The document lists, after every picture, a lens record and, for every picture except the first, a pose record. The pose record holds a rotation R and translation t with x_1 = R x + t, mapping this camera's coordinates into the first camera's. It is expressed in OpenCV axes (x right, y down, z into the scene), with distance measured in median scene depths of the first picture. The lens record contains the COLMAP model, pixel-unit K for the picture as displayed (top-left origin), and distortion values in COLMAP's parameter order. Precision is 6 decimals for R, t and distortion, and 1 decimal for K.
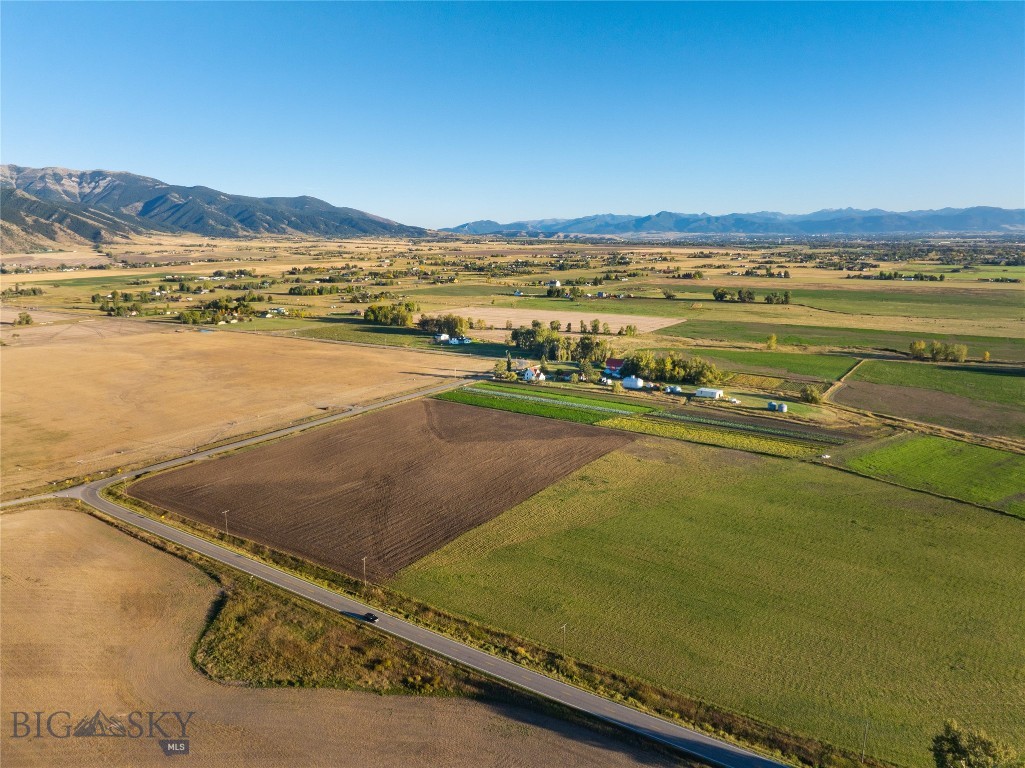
lens RADIAL K [[722.2, 0, 515.7], [0, 722.2, 374.0], [0, 0, 1]] dist [-0.047281, 0.014142]
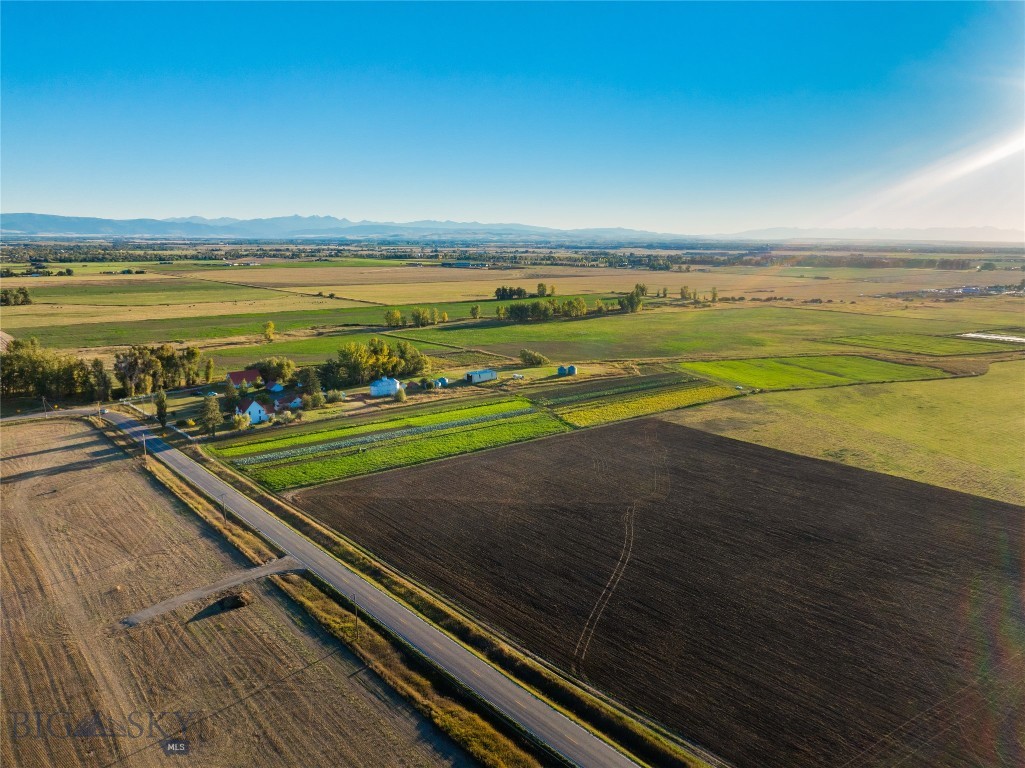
lens RADIAL K [[722.2, 0, 518.8], [0, 722.2, 380.3], [0, 0, 1]] dist [-0.047281, 0.014142]
pose [[0.249832, -0.167128, 0.953757, -0.250536], [0.167383, 0.977617, 0.127464, -0.032989], [-0.953712, 0.127798, 0.272214, 0.376171]]
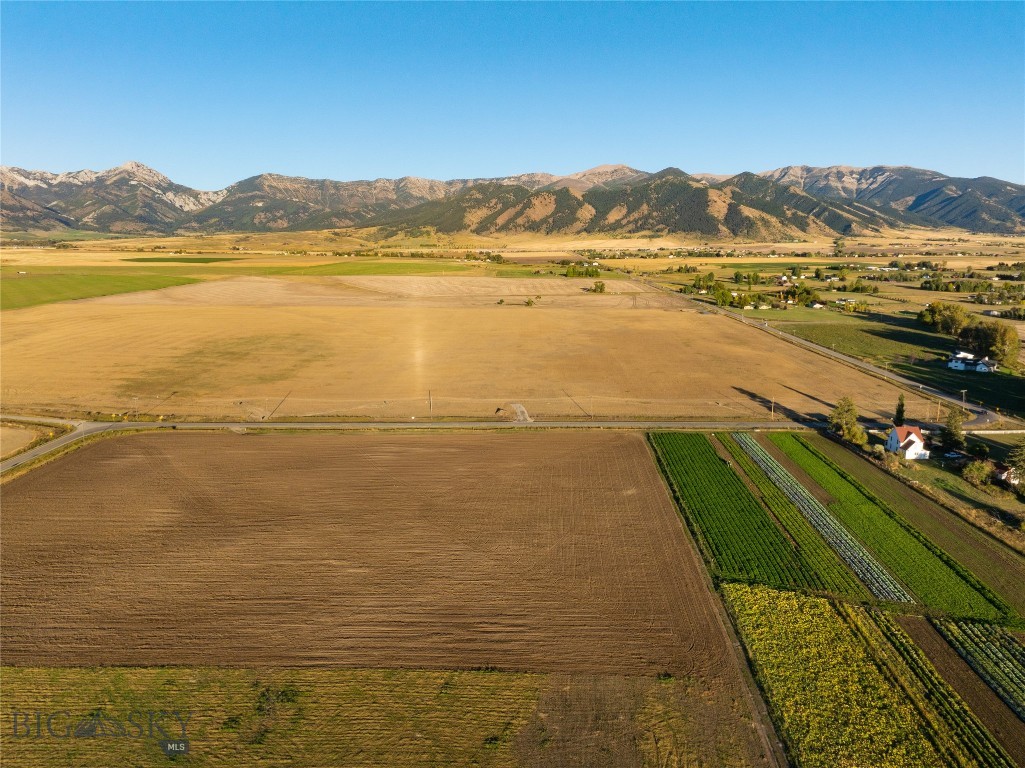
lens RADIAL K [[722.2, 0, 514.6], [0, 722.2, 374.0], [0, 0, 1]] dist [-0.047281, 0.014142]
pose [[0.543515, 0.160992, -0.823816, 0.150254], [-0.158065, 0.983507, 0.087915, -0.024869], [0.824383, 0.082434, 0.559998, 0.299373]]
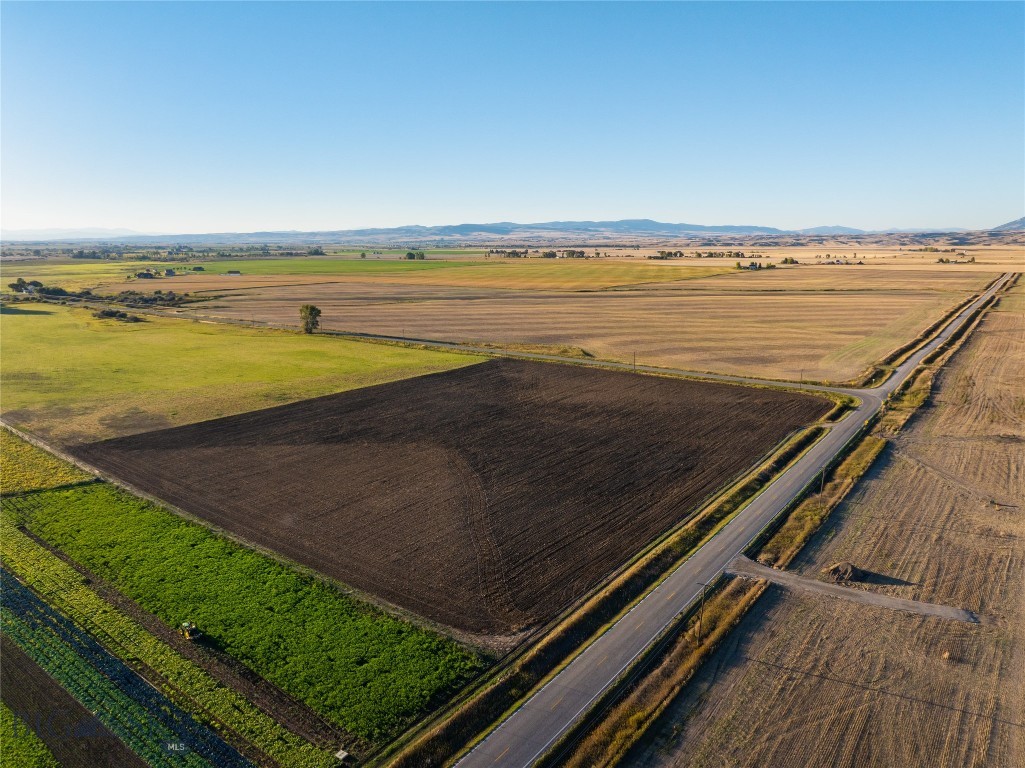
lens RADIAL K [[722.2, 0, 513.1], [0, 722.2, 368.1], [0, 0, 1]] dist [-0.047281, 0.014142]
pose [[-0.998981, 0.004730, 0.044895, -0.070006], [0.020274, 0.935574, 0.352548, -0.059953], [-0.040335, 0.353099, -0.934716, 0.596015]]
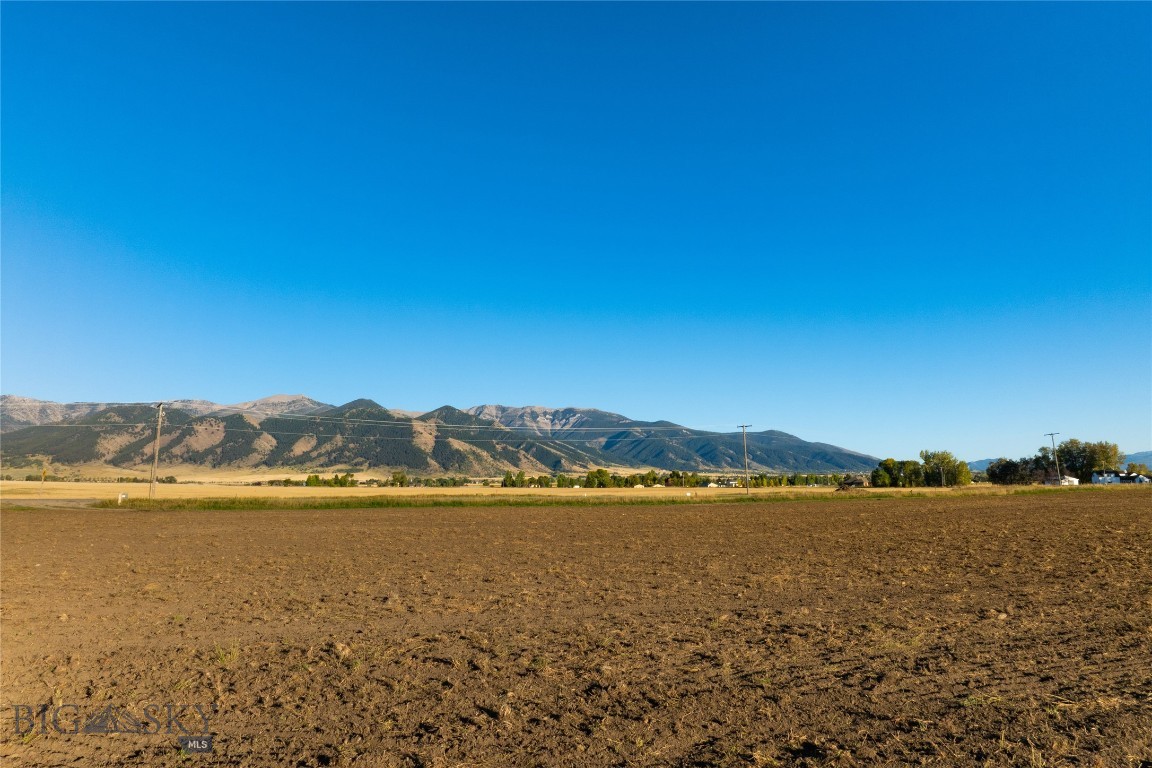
lens RADIAL K [[810.2, 0, 582.1], [0, 810.2, 324.3], [0, 0, 1]] dist [-0.035487, -0.001862]
pose [[0.874249, -0.088877, -0.477273, -0.096503], [-0.095569, 0.932356, -0.348681, 0.048915], [0.475978, 0.350447, 0.806618, 0.339795]]
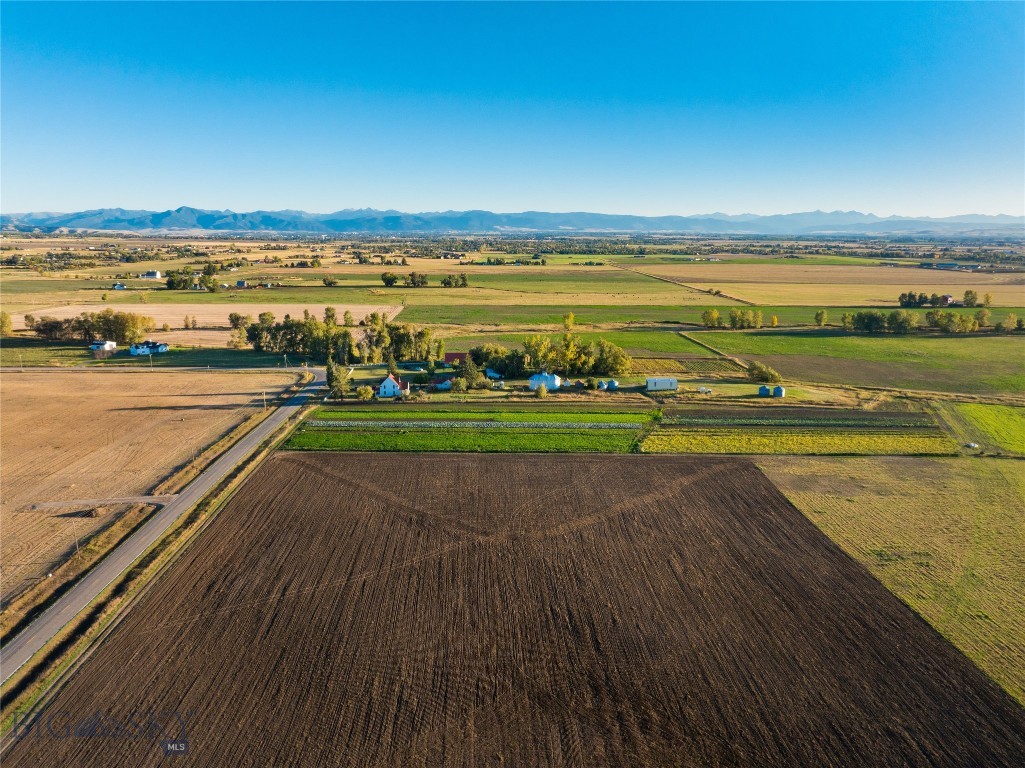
lens RADIAL K [[722.2, 0, 515.6], [0, 722.2, 374.6], [0, 0, 1]] dist [-0.047281, 0.014142]
pose [[0.807518, -0.096309, 0.581927, -0.143101], [0.094975, 0.994937, 0.032870, -0.011193], [-0.582147, 0.028725, 0.812576, 0.246831]]
